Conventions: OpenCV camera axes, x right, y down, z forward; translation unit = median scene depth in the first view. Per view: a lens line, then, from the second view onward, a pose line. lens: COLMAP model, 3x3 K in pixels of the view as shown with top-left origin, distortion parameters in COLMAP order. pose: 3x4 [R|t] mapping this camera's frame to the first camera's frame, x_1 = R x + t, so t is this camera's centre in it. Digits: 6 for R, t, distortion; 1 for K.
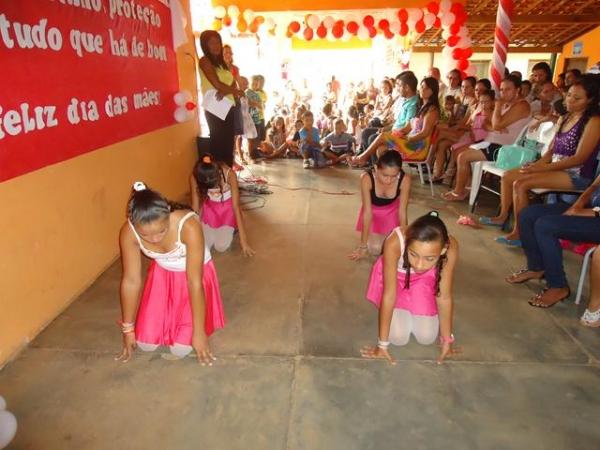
lens RADIAL K [[437.3, 0, 300.0], [0, 437.3, 225.0], [0, 0, 1]] dist [-0.006034, 0.004107]
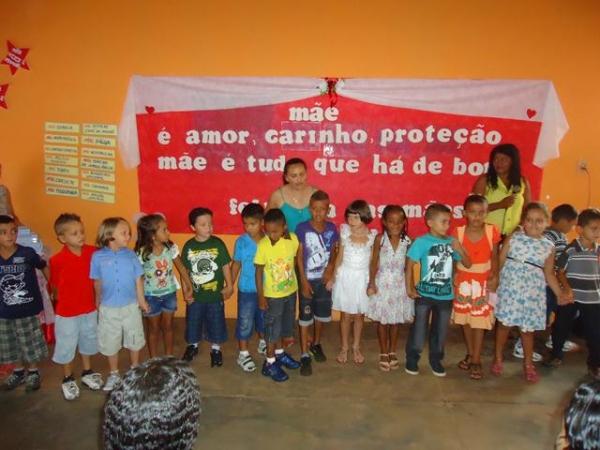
lens RADIAL K [[437.3, 0, 300.0], [0, 437.3, 225.0], [0, 0, 1]] dist [-0.006034, 0.004107]
pose [[-0.009469, 0.164994, -0.986249, 0.995783], [-0.344971, 0.925204, 0.158093, -0.441532], [0.938566, 0.341724, 0.048158, 0.924545]]
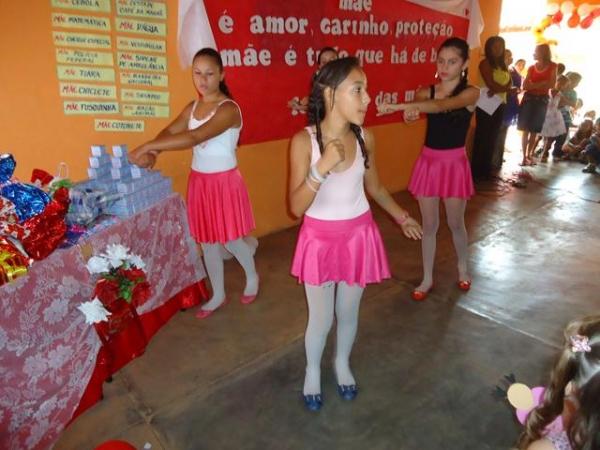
lens RADIAL K [[437.3, 0, 300.0], [0, 437.3, 225.0], [0, 0, 1]] dist [-0.006034, 0.004107]
pose [[0.688827, 0.247784, -0.681263, 0.548592], [-0.229024, 0.966022, 0.119787, 0.020762], [0.687797, 0.073513, 0.722171, -0.228802]]
